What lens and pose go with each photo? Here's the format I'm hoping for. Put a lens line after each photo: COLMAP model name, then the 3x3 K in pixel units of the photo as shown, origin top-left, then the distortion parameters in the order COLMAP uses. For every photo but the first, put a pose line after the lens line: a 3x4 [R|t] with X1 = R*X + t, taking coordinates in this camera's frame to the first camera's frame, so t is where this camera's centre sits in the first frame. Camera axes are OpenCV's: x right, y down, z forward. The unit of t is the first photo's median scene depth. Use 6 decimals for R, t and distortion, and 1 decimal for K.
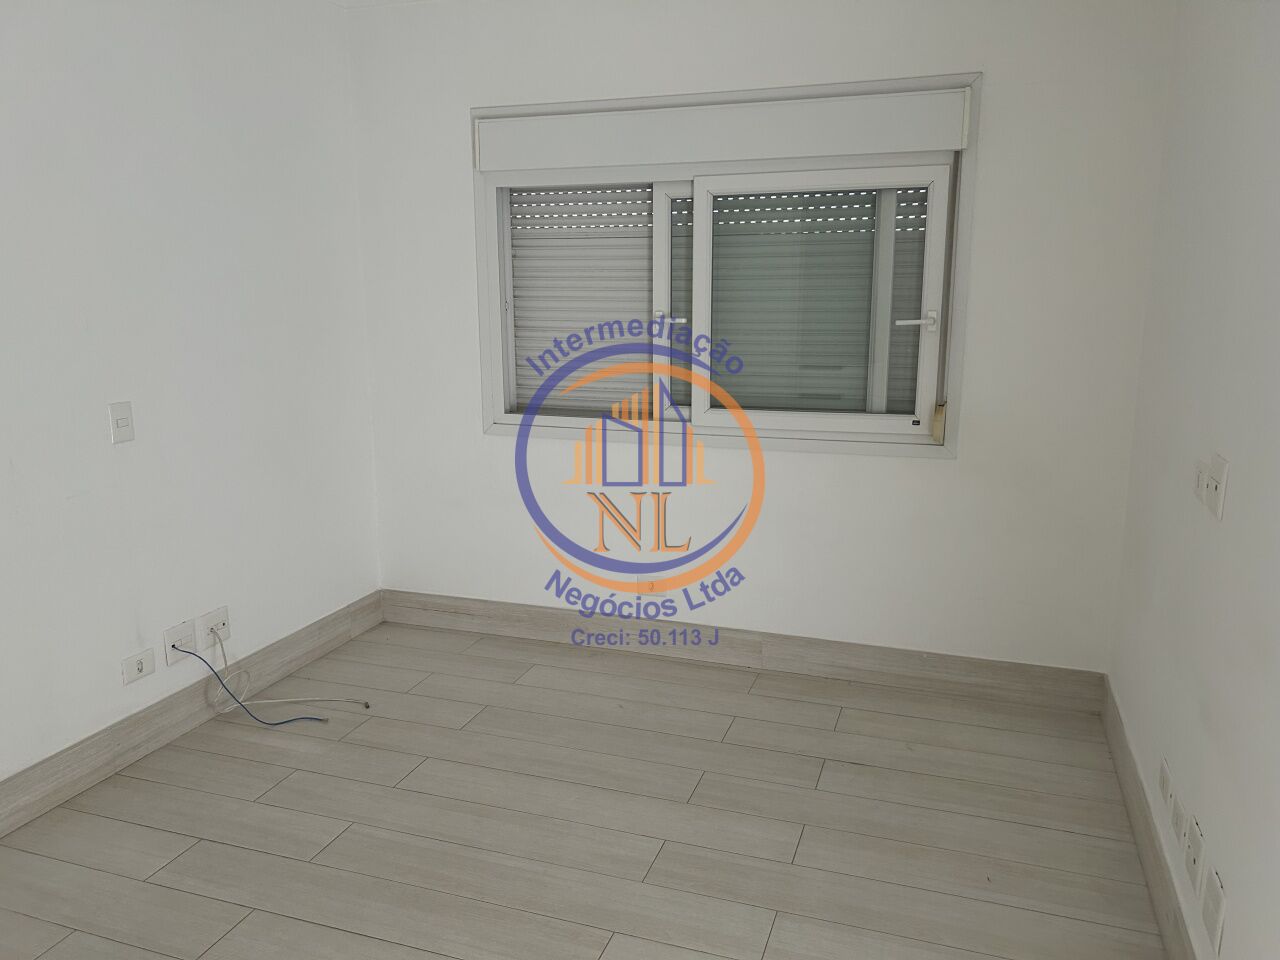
lens RADIAL K [[966.7, 0, 639.0], [0, 966.7, 479.2], [0, 0, 1]] dist [0.052751, -0.053593]
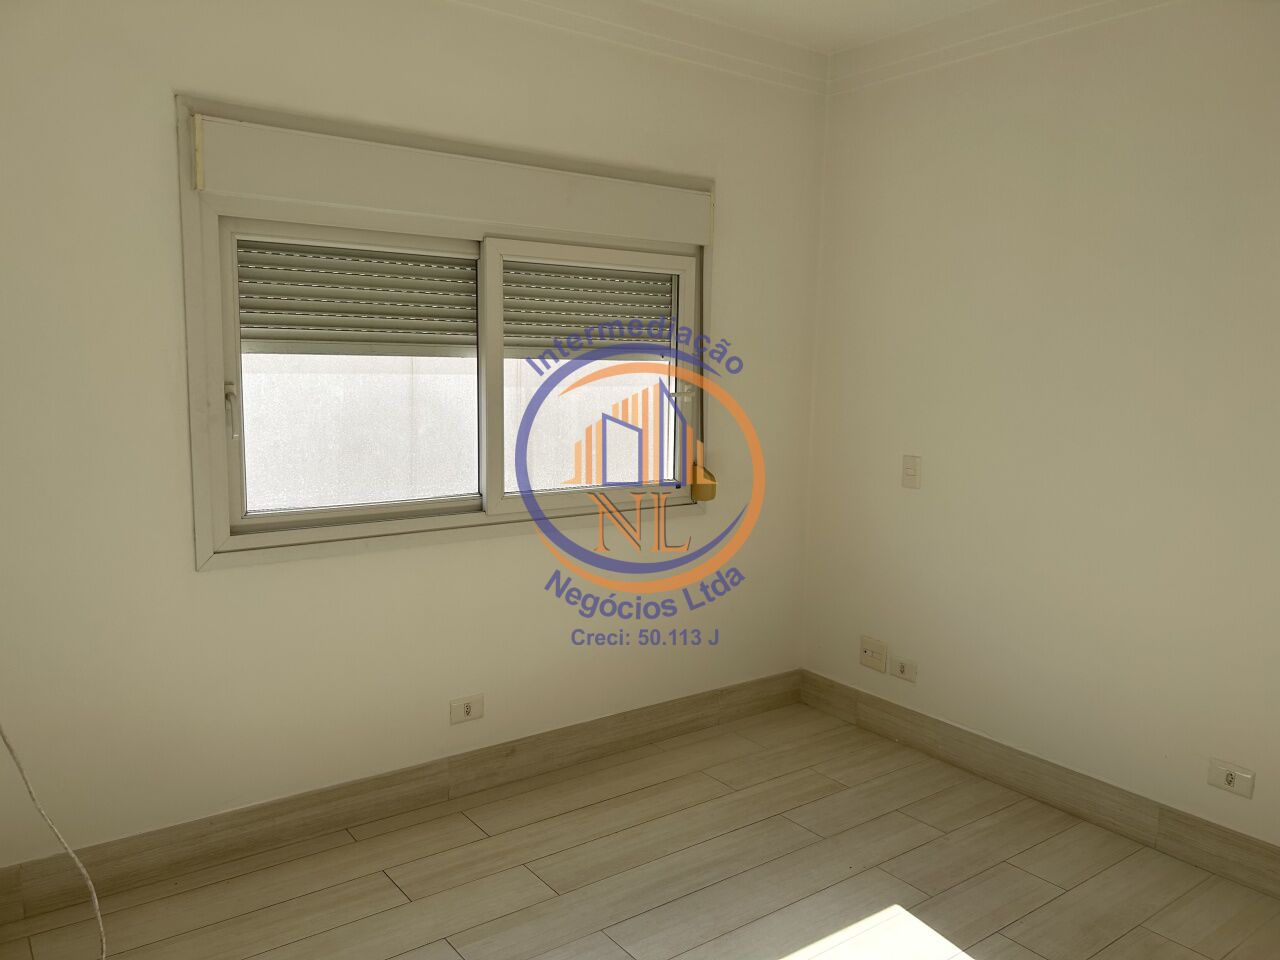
lens RADIAL K [[966.7, 0, 640.7], [0, 966.7, 480.4], [0, 0, 1]] dist [0.052751, -0.053593]
pose [[0.557254, -0.084862, 0.825994, -0.651016], [0.155095, 0.987895, -0.003139, -0.071424], [-0.815729, 0.129857, 0.563670, 0.439605]]
